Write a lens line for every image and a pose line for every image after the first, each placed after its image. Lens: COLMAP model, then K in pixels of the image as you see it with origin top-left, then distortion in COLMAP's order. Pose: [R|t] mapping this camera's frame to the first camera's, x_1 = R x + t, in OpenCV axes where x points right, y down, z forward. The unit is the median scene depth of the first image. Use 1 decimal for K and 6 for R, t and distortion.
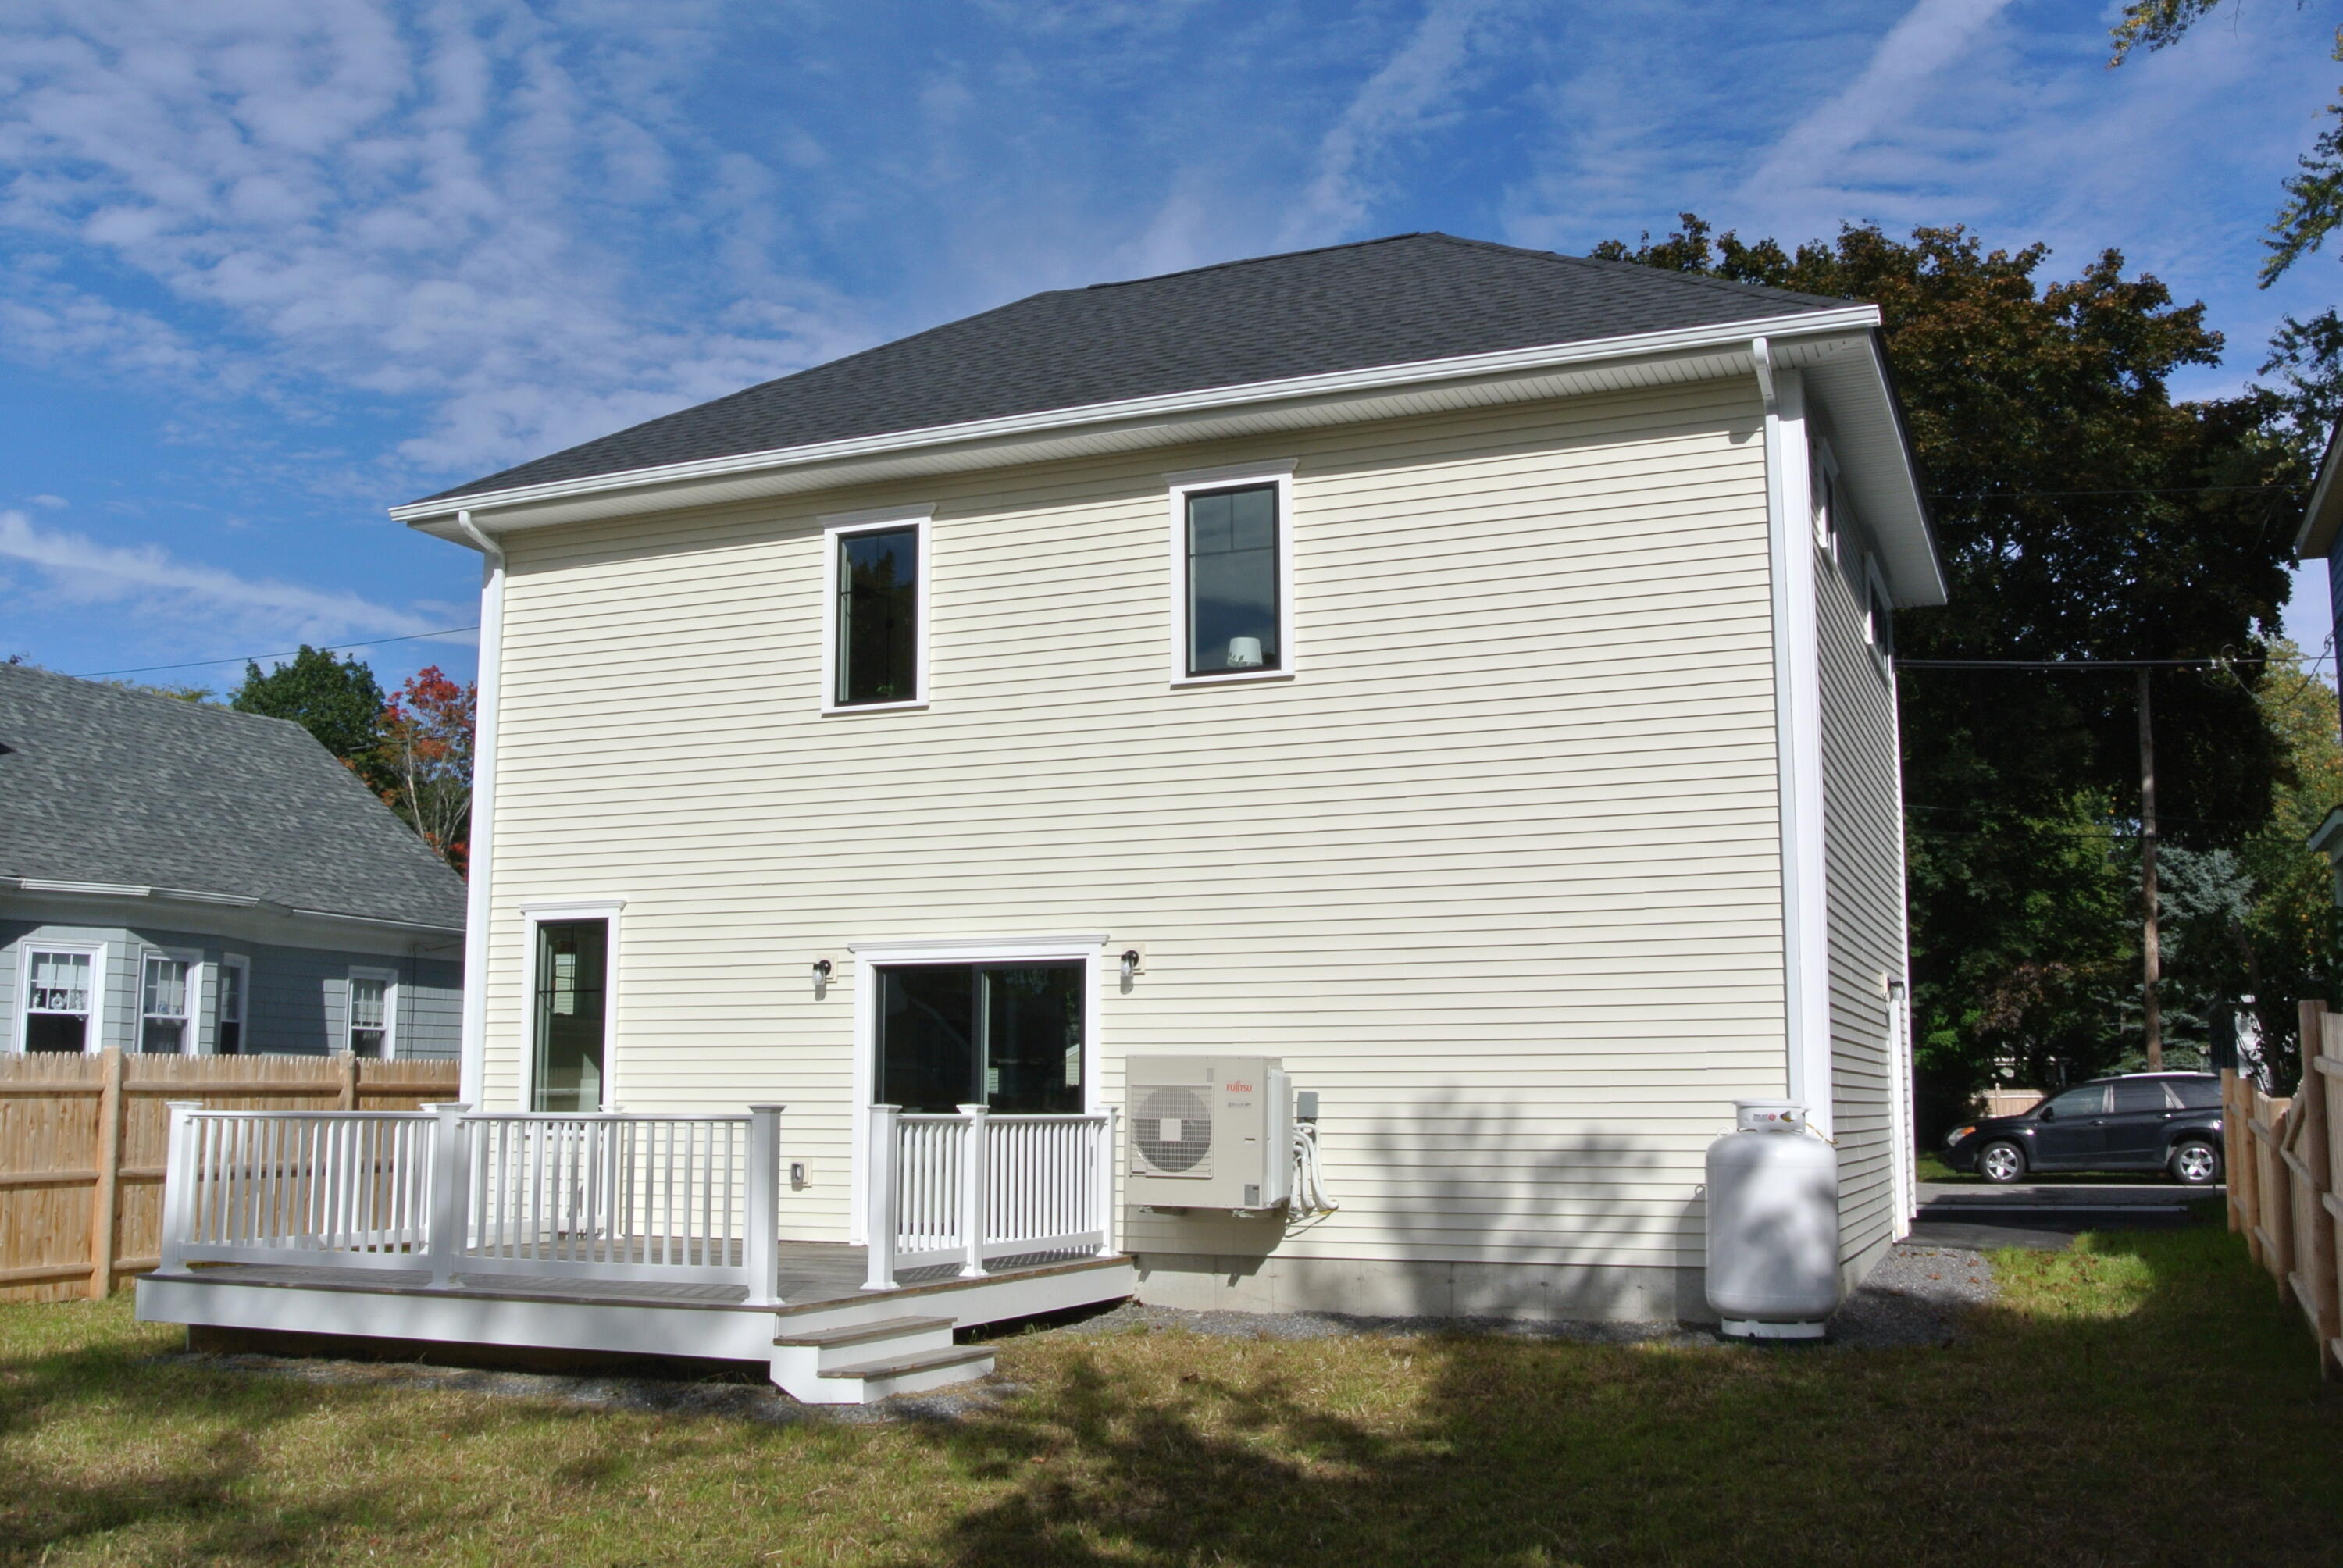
lens RADIAL K [[2181.5, 0, 1172.4], [0, 2181.5, 788.8], [0, 0, 1]] dist [-0.056243, 0.000000]
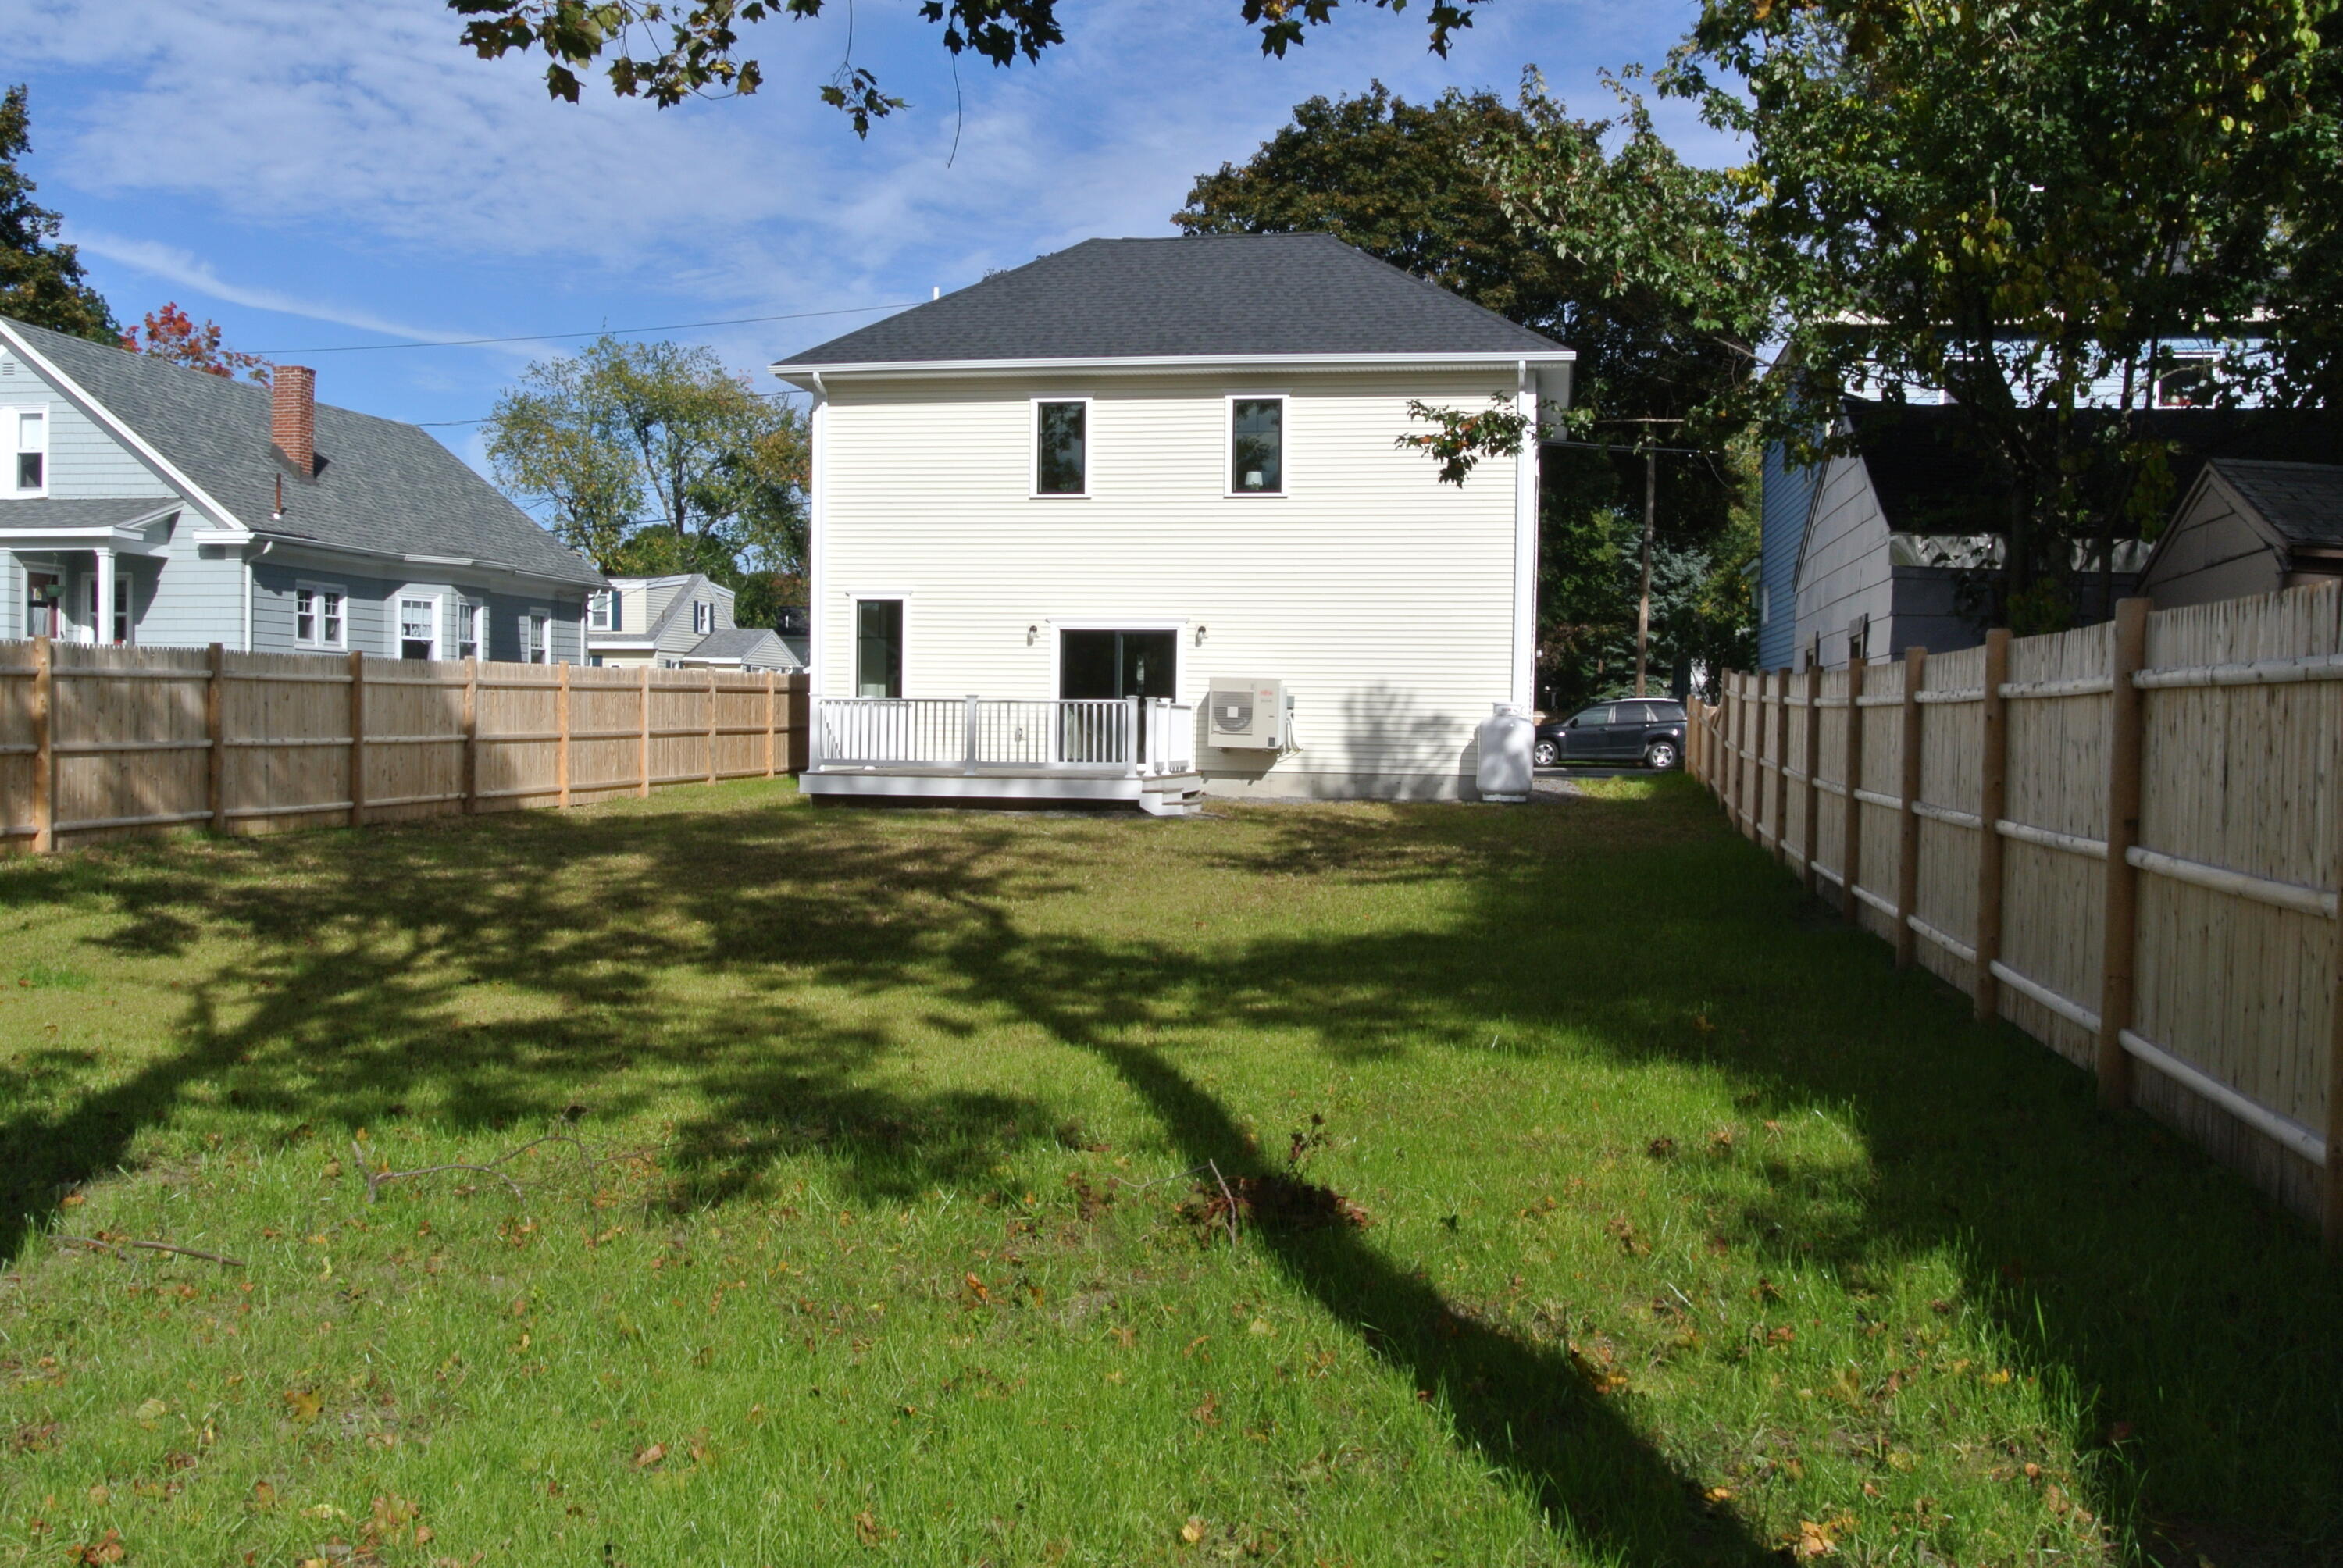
lens RADIAL K [[2181.5, 0, 1172.6], [0, 2181.5, 789.9], [0, 0, 1]] dist [-0.056243, 0.000000]
pose [[0.974386, 0.006150, 0.224797, -0.463203], [-0.045398, 0.984424, 0.169847, -0.111365], [-0.220251, -0.175702, 0.959489, -0.909939]]
